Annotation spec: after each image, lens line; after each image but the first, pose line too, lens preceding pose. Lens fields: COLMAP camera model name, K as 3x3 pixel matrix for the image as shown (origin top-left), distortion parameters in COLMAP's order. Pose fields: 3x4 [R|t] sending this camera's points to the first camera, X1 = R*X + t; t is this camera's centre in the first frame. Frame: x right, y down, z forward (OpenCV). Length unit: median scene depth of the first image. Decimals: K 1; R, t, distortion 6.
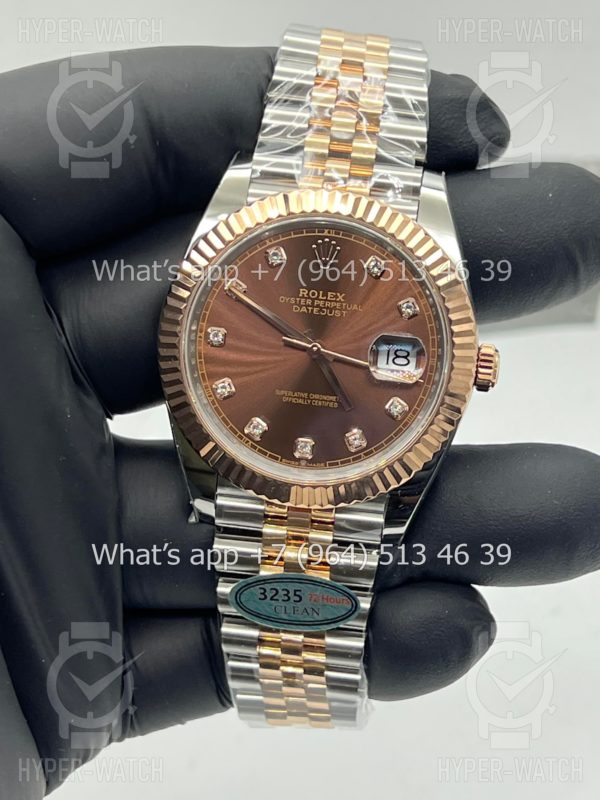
lens RADIAL K [[1761.5, 0, 301.6], [0, 1761.5, 397.3], [0, 0, 1]] dist [0.034212, 0.000000]
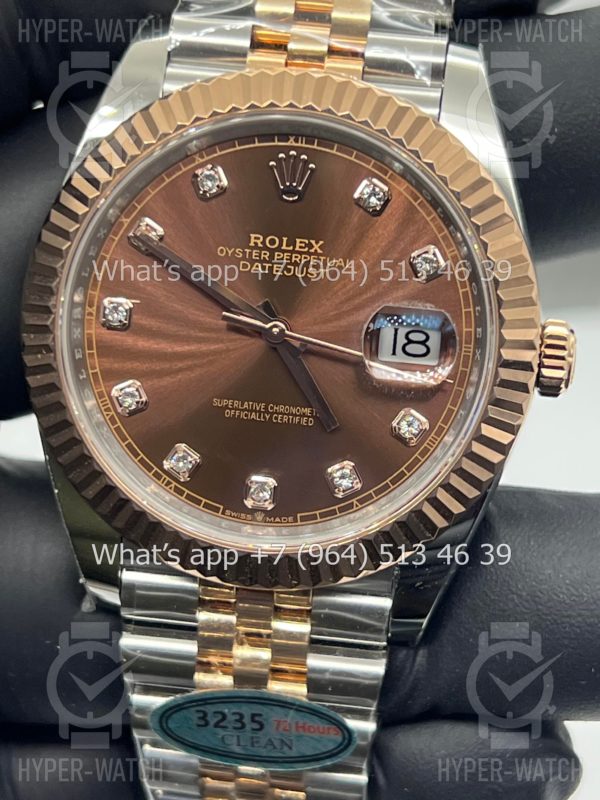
lens RADIAL K [[1761.5, 0, 313.7], [0, 1761.5, 408.9], [0, 0, 1]] dist [0.034212, 0.000000]
pose [[0.999902, -0.012740, -0.005730, 0.023885], [0.012884, 0.999581, 0.025911, -0.016045], [0.005398, -0.025983, 0.999648, 0.383026]]
